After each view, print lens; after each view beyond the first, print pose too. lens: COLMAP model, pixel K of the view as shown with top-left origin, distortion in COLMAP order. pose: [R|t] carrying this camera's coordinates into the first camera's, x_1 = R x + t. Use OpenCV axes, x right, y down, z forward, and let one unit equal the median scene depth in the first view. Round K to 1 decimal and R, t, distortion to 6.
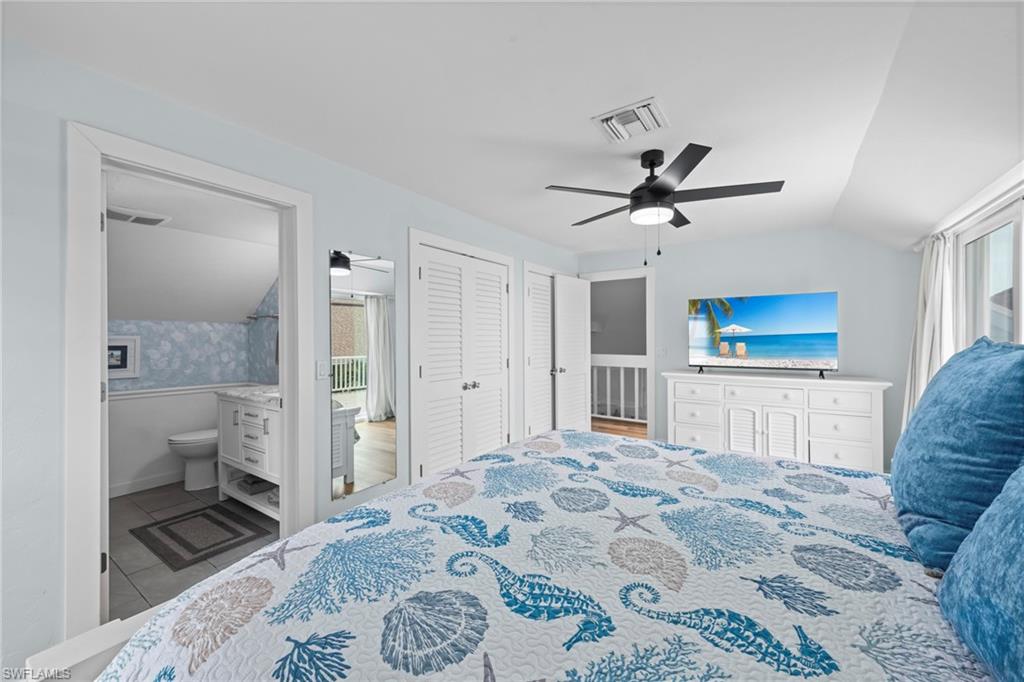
lens RADIAL K [[405.4, 0, 510.4], [0, 405.4, 336.9], [0, 0, 1]] dist [0.002635, -0.000168]
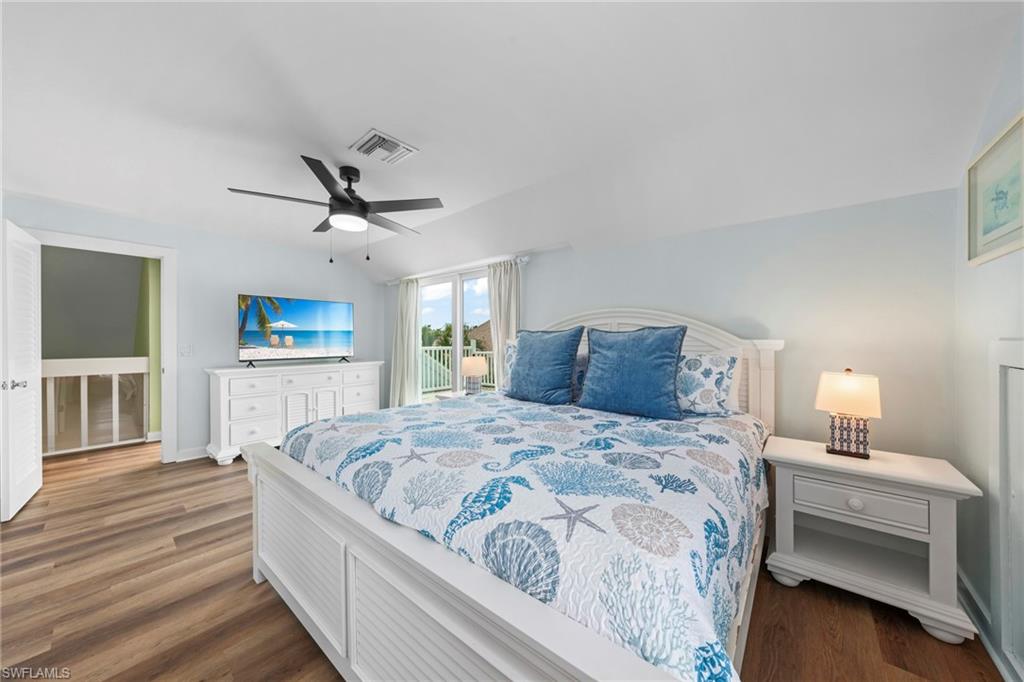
lens RADIAL K [[352.9, 0, 513.4], [0, 352.9, 339.7], [0, 0, 1]] dist [-0.001044, -0.000066]
pose [[0.104039, -0.007284, 0.994546, -0.873313], [0.011567, 0.999914, 0.006113, 0.050012], [-0.994506, 0.010868, 0.104115, 0.622651]]
